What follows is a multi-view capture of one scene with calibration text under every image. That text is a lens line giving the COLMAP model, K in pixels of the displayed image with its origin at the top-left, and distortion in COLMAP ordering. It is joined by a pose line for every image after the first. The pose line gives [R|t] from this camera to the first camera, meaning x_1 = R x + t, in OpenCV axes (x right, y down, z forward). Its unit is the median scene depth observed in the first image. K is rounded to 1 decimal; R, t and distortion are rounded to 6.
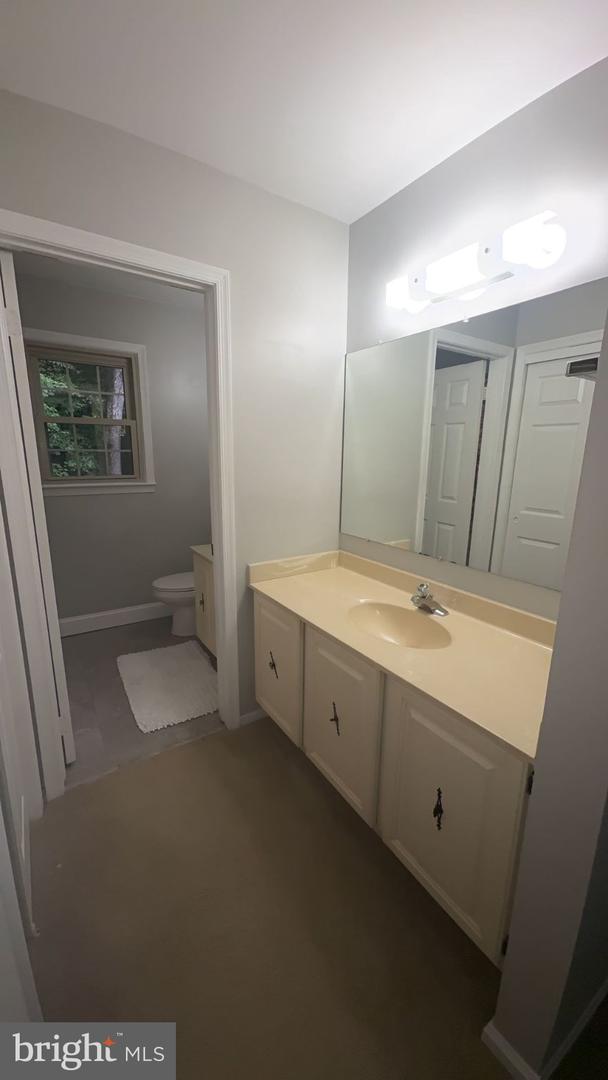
lens RADIAL K [[410.8, 0, 307.0], [0, 410.8, 541.4], [0, 0, 1]] dist [-0.000094, 0.000518]
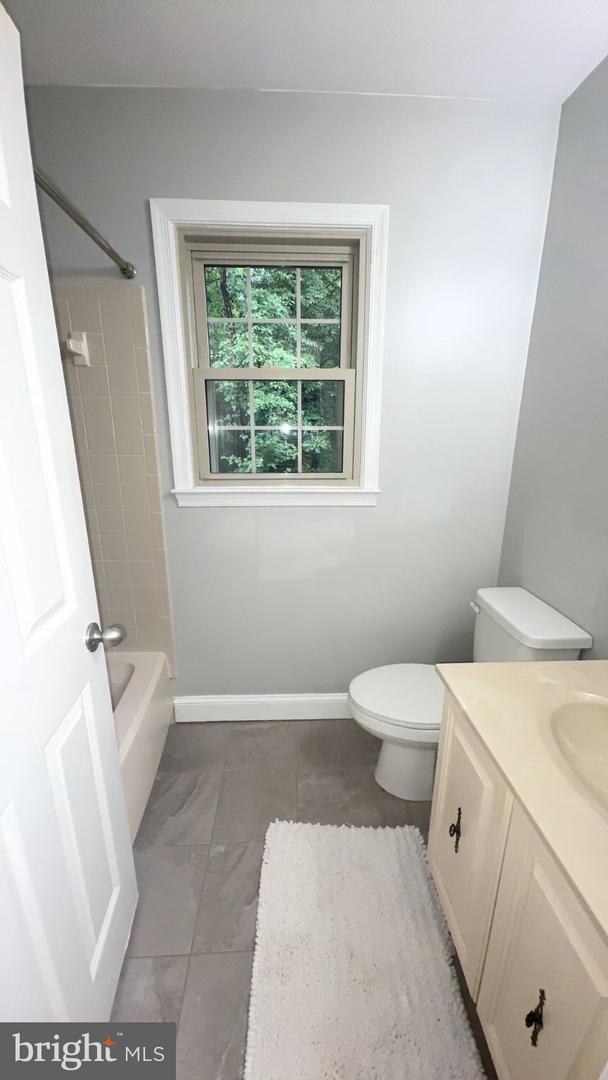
lens RADIAL K [[410.8, 0, 301.0], [0, 410.8, 537.1], [0, 0, 1]] dist [-0.000094, 0.000518]
pose [[0.852643, 0.119802, -0.508574, -0.180316], [-0.099608, 0.992777, 0.066867, -0.109294], [0.512911, -0.006356, 0.858418, 0.503095]]
